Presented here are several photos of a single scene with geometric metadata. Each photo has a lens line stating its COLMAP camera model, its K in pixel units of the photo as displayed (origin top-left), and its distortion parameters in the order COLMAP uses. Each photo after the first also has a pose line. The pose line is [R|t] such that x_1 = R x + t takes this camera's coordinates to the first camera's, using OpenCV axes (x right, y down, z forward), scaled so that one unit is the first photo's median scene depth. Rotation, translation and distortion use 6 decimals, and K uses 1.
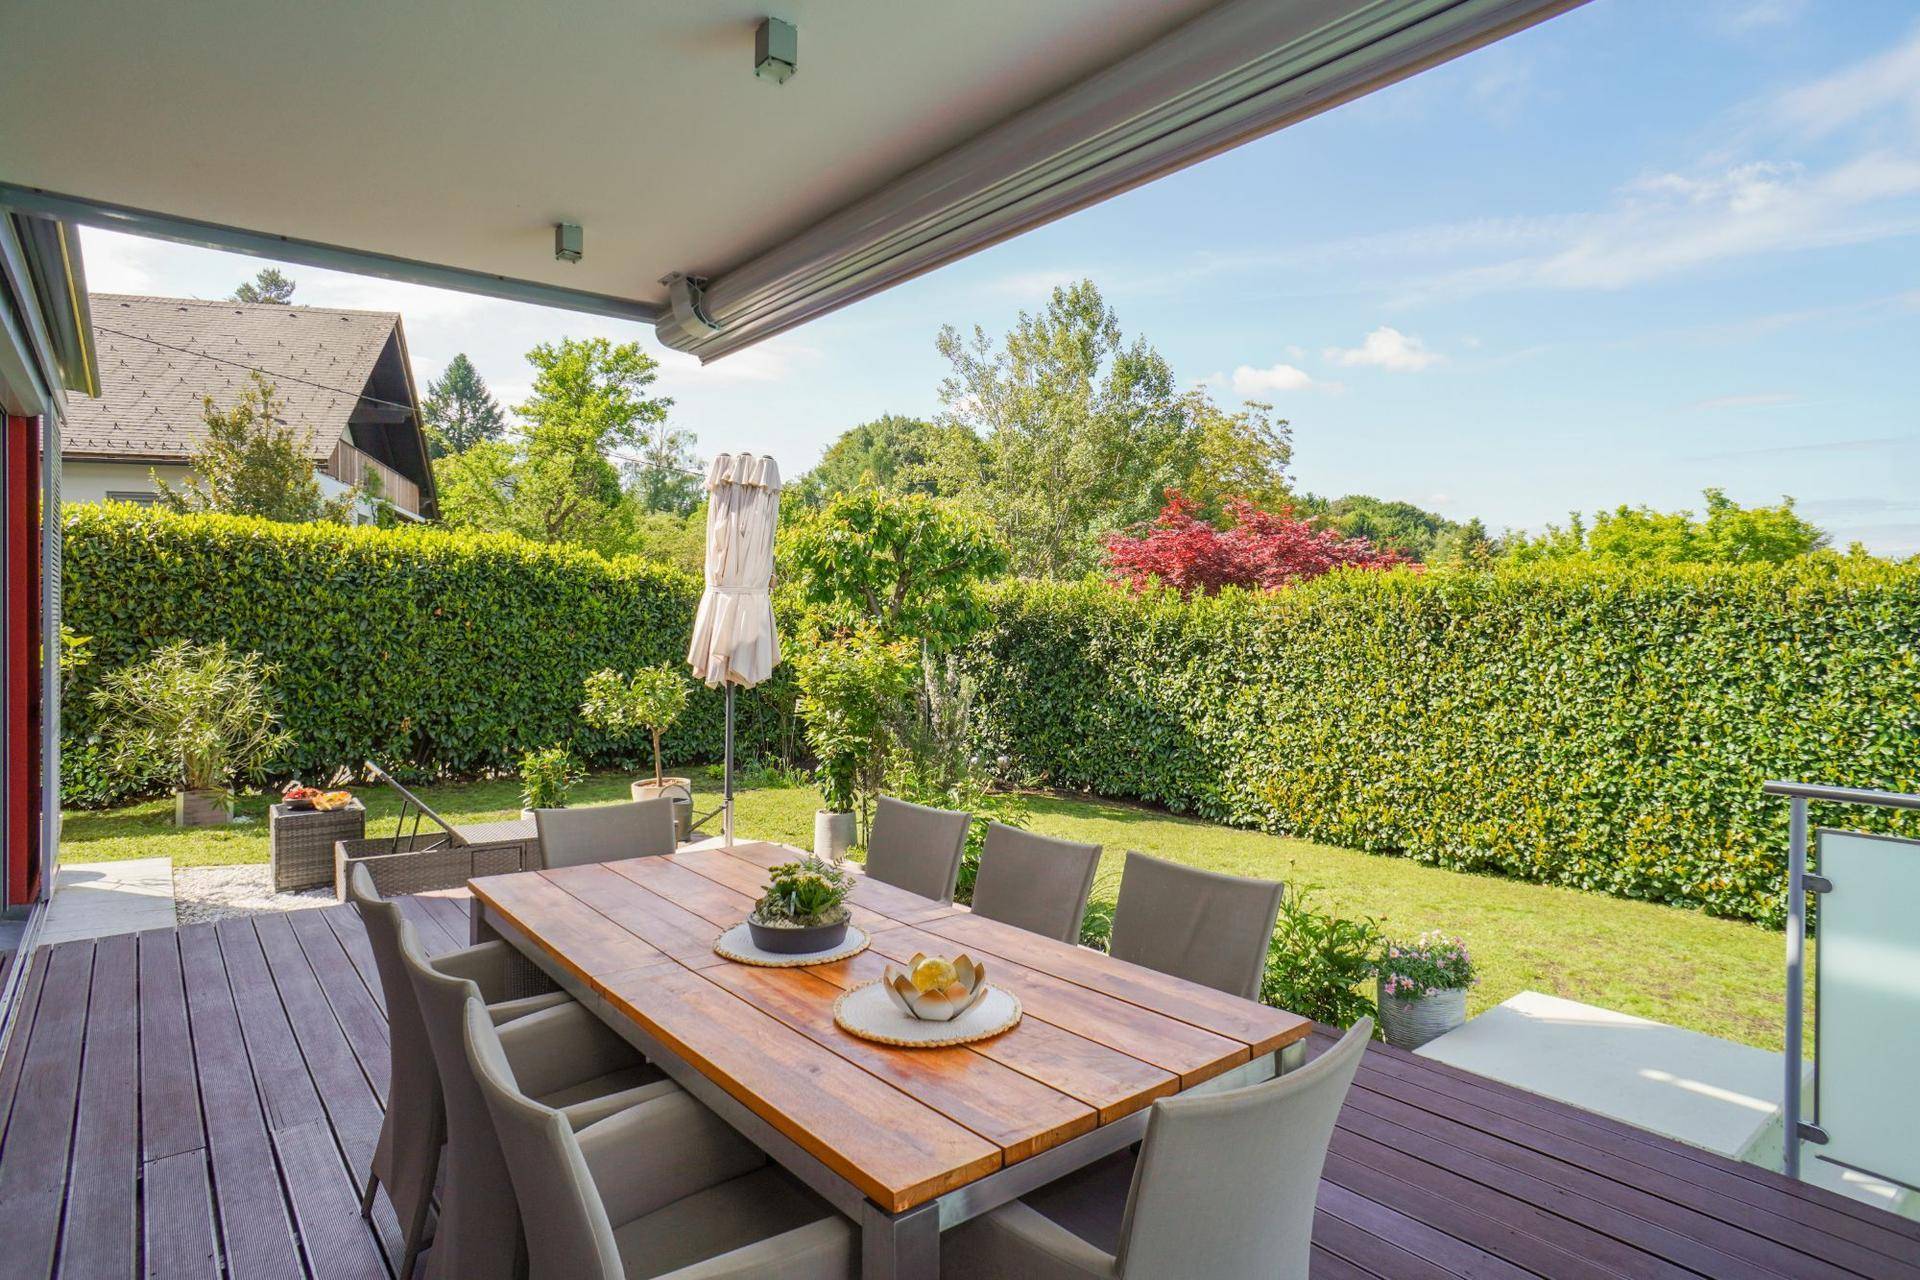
lens RADIAL K [[1041.4, 0, 955.6], [0, 1041.4, 622.6], [0, 0, 1]] dist [-0.066314, 0.041057]
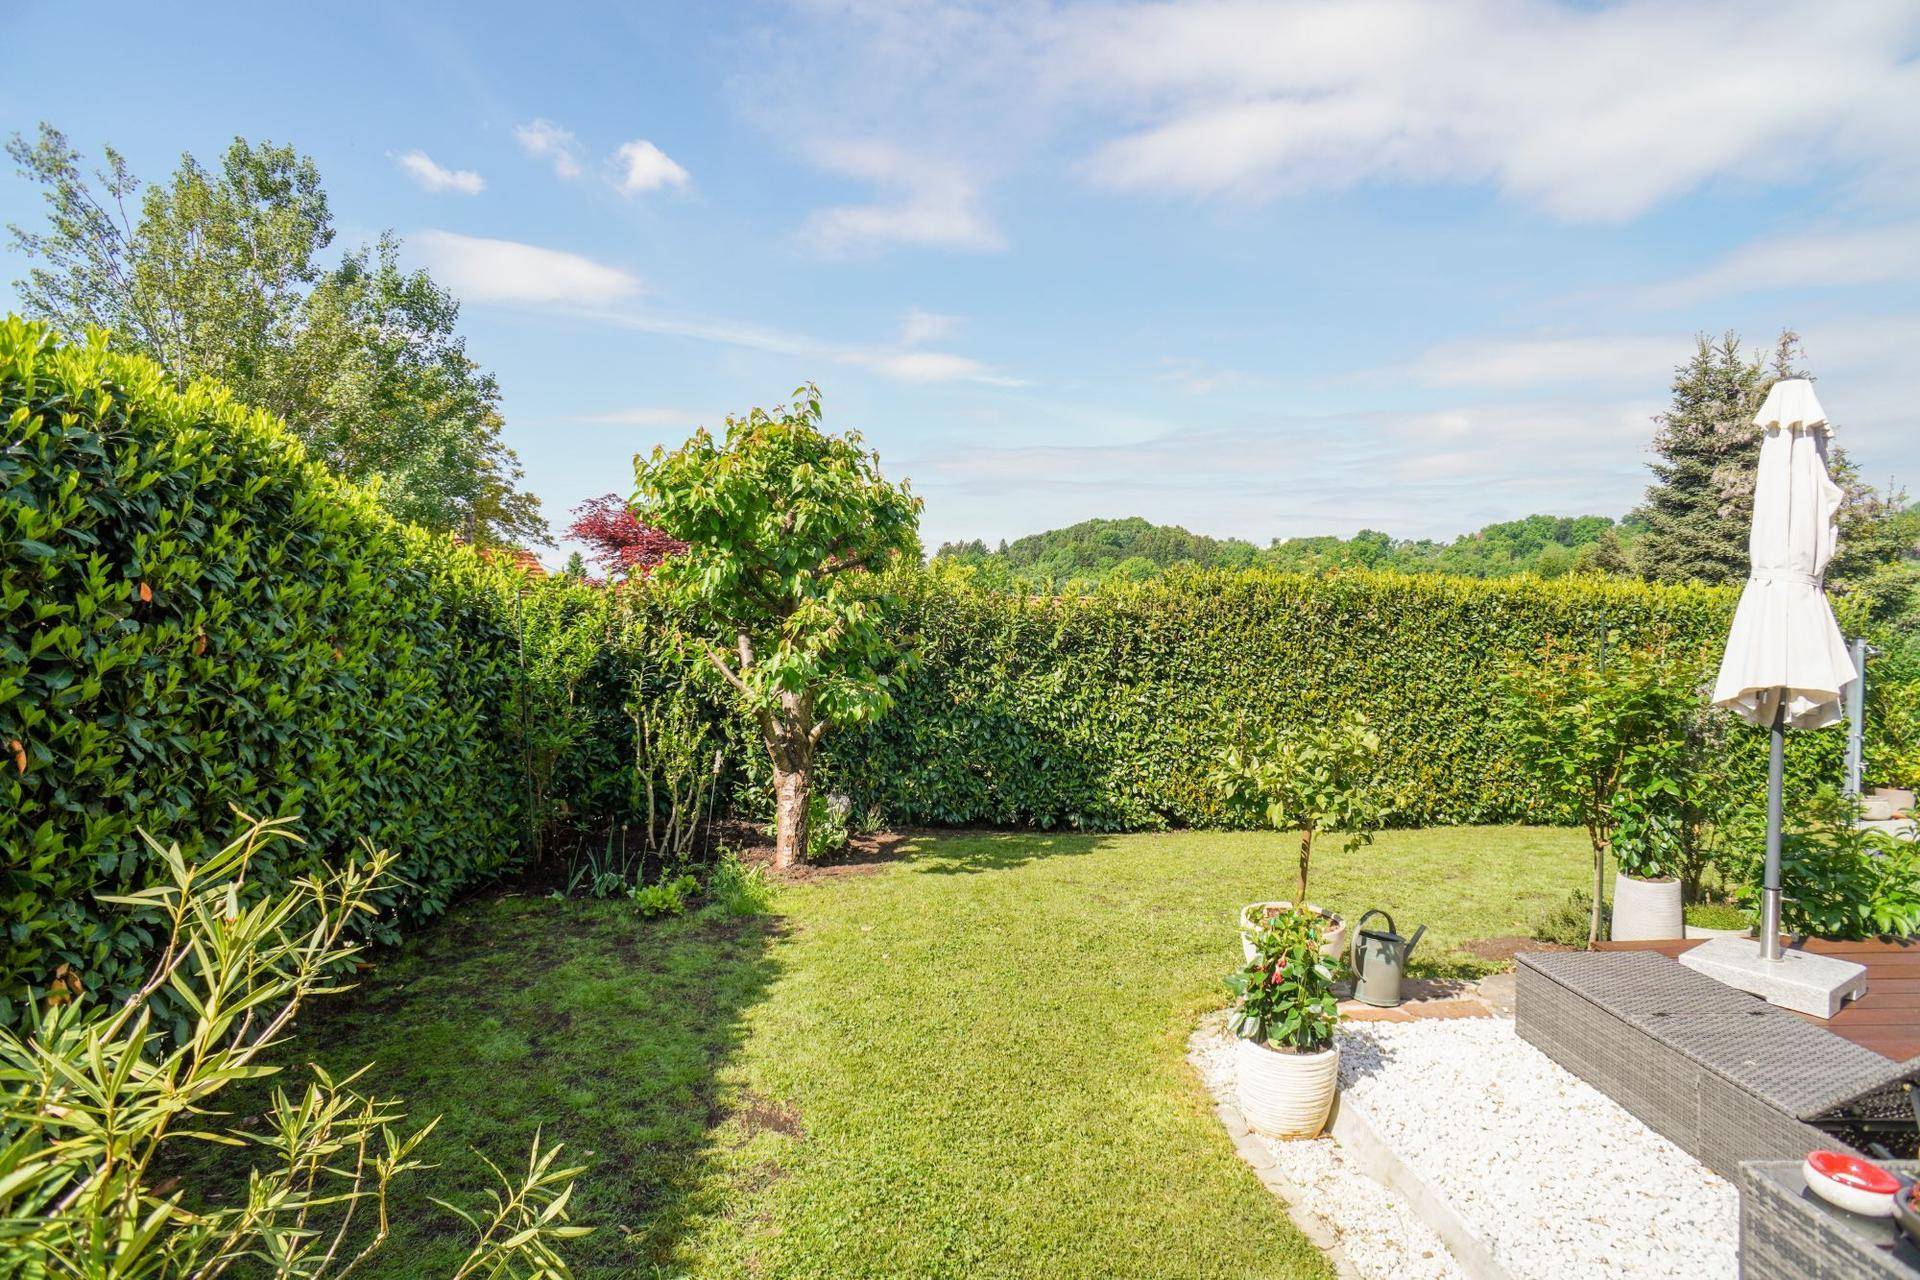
lens RADIAL K [[1019.4, 0, 954.5], [0, 1019.4, 651.5], [0, 0, 1]] dist [-0.056475, 0.024257]
pose [[0.540590, -0.027296, 0.840843, -0.630880], [-0.005335, 0.999342, 0.035872, -0.003011], [-0.841269, -0.023878, 0.540089, 0.655142]]
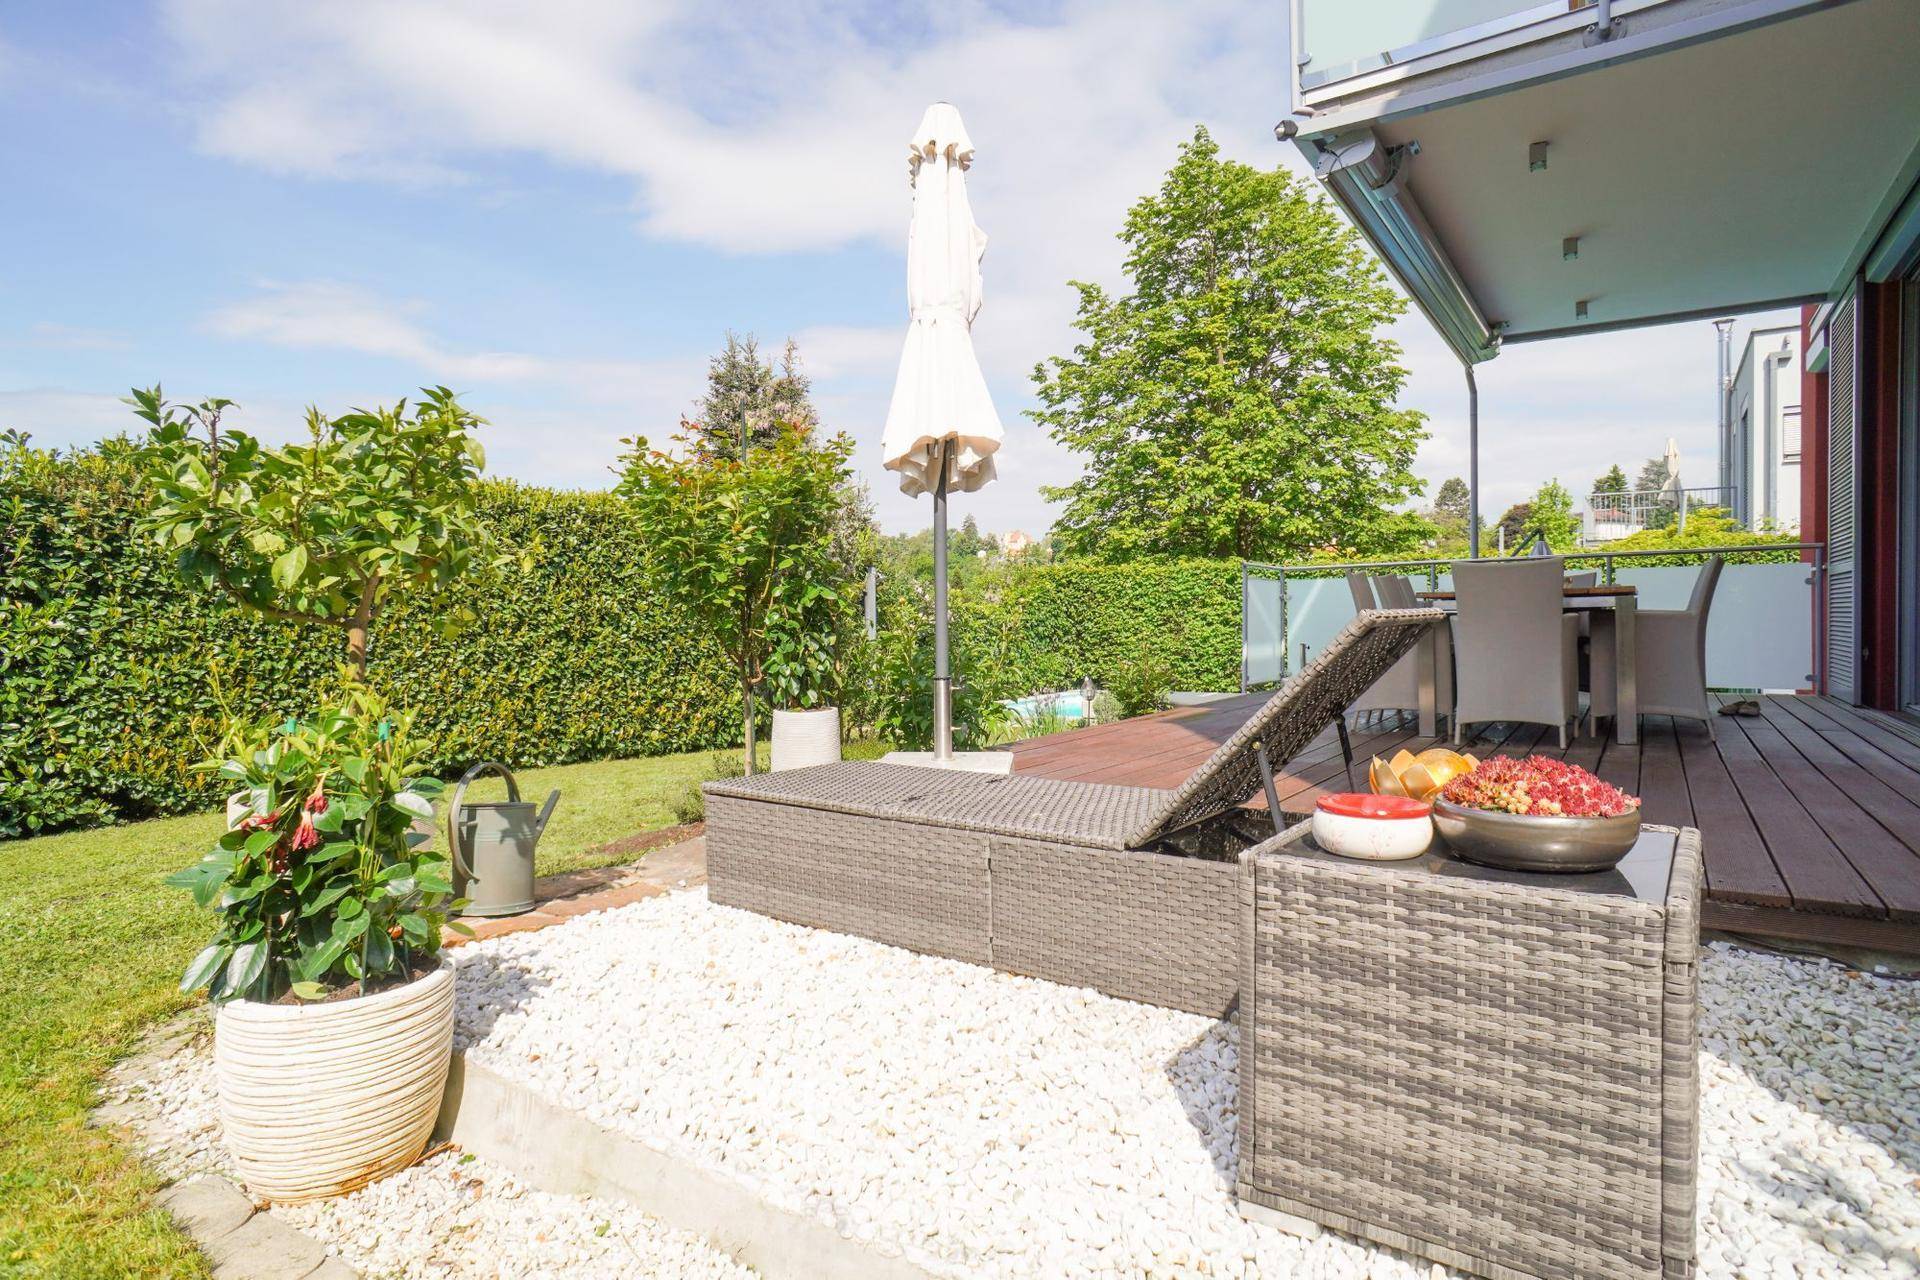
lens RADIAL K [[1041.4, 0, 983.5], [0, 1041.4, 626.4], [0, 0, 1]] dist [-0.066314, 0.041057]
pose [[-0.319638, -0.000872, 0.947539, -0.476328], [0.011949, 0.999916, 0.004951, 0.082665], [-0.947464, 0.012904, -0.319601, 0.694307]]
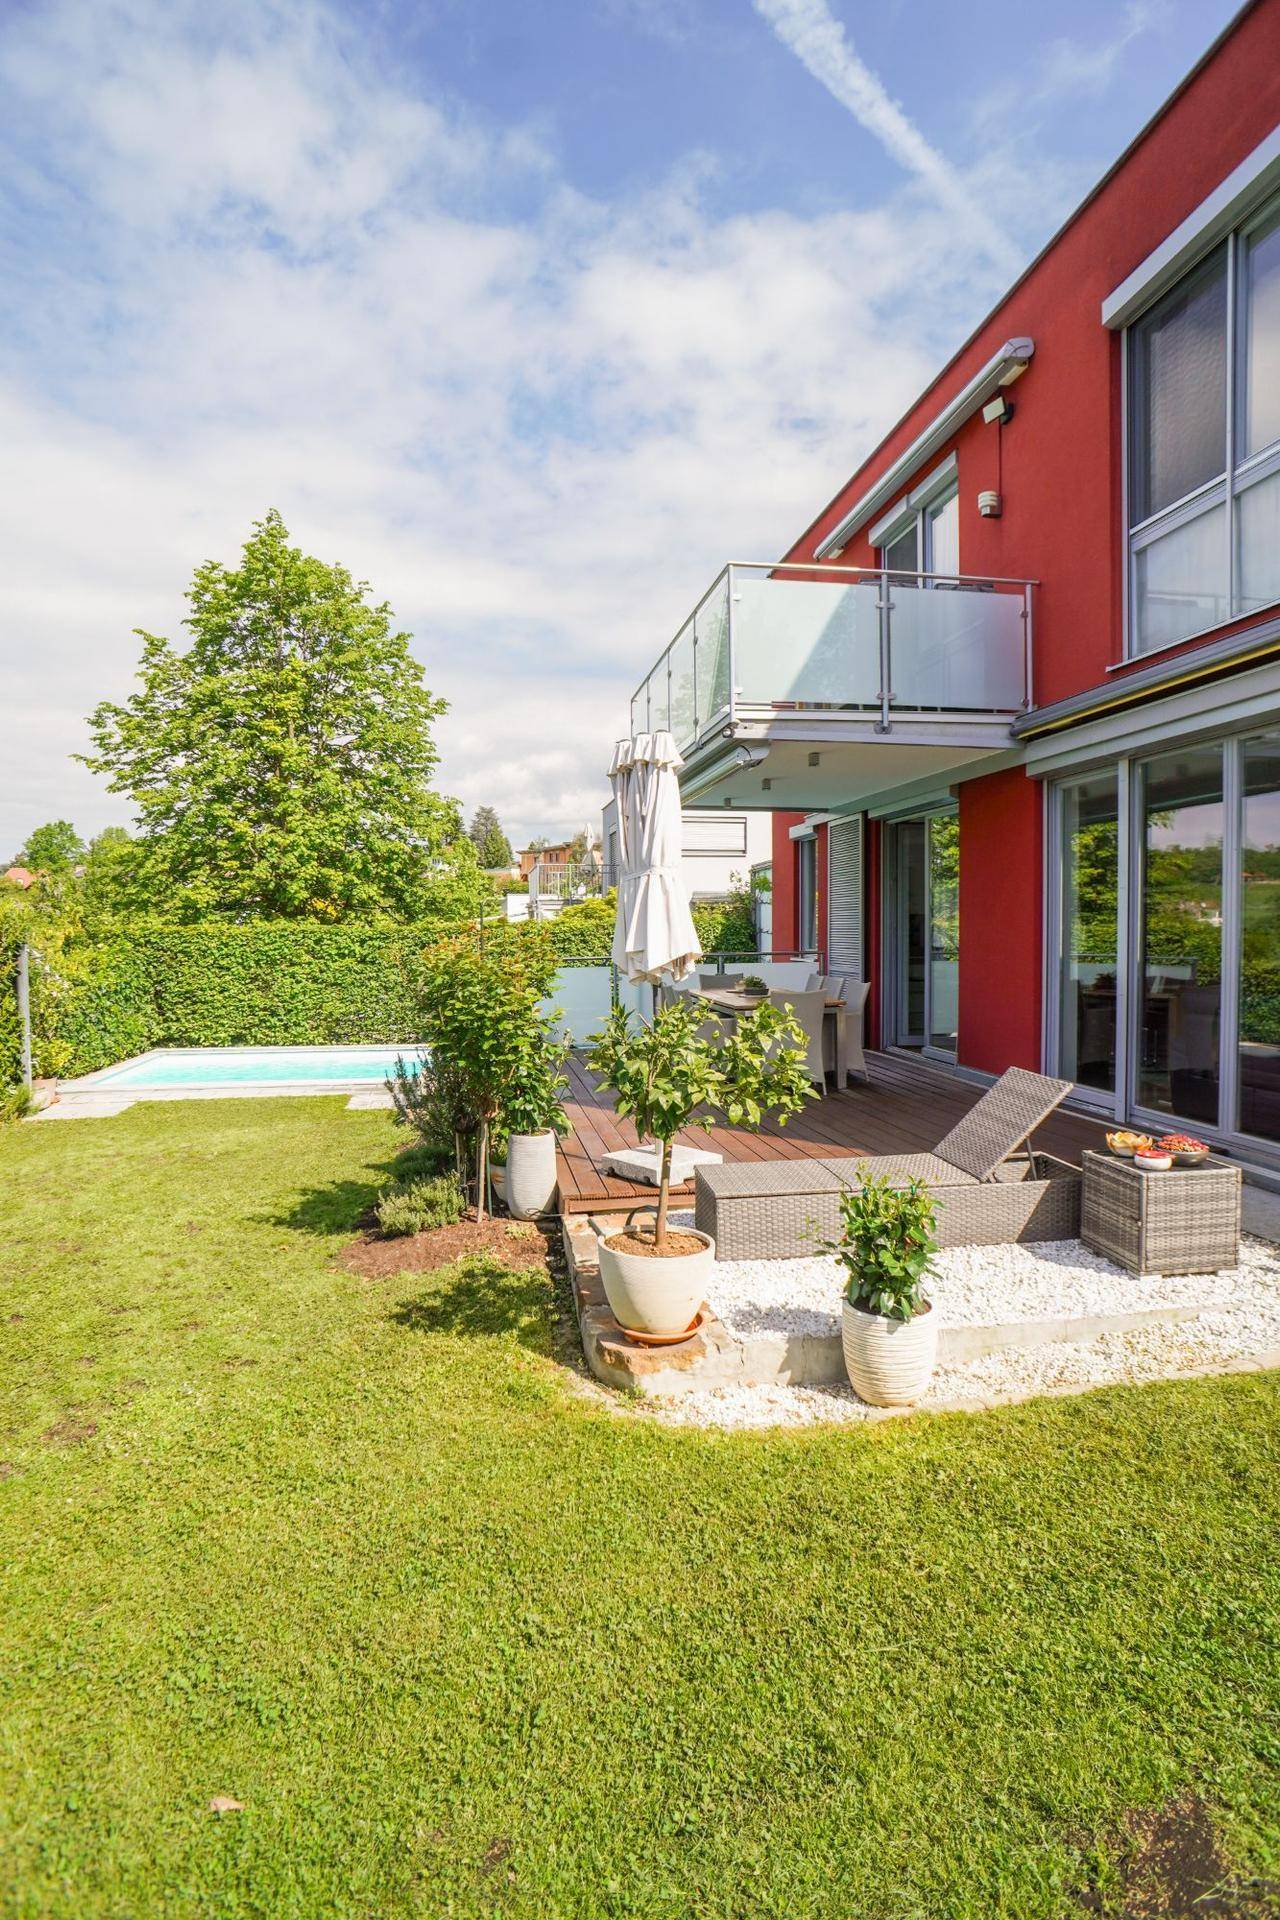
lens RADIAL K [[1019.4, 0, 623.9], [0, 1019.4, 957.1], [0, 0, 1]] dist [-0.056475, 0.024257]
pose [[-0.874871, -0.003426, 0.484343, -0.374549], [0.011850, 0.999524, 0.028476, 0.006993], [-0.484210, 0.030653, -0.874415, 1.080086]]
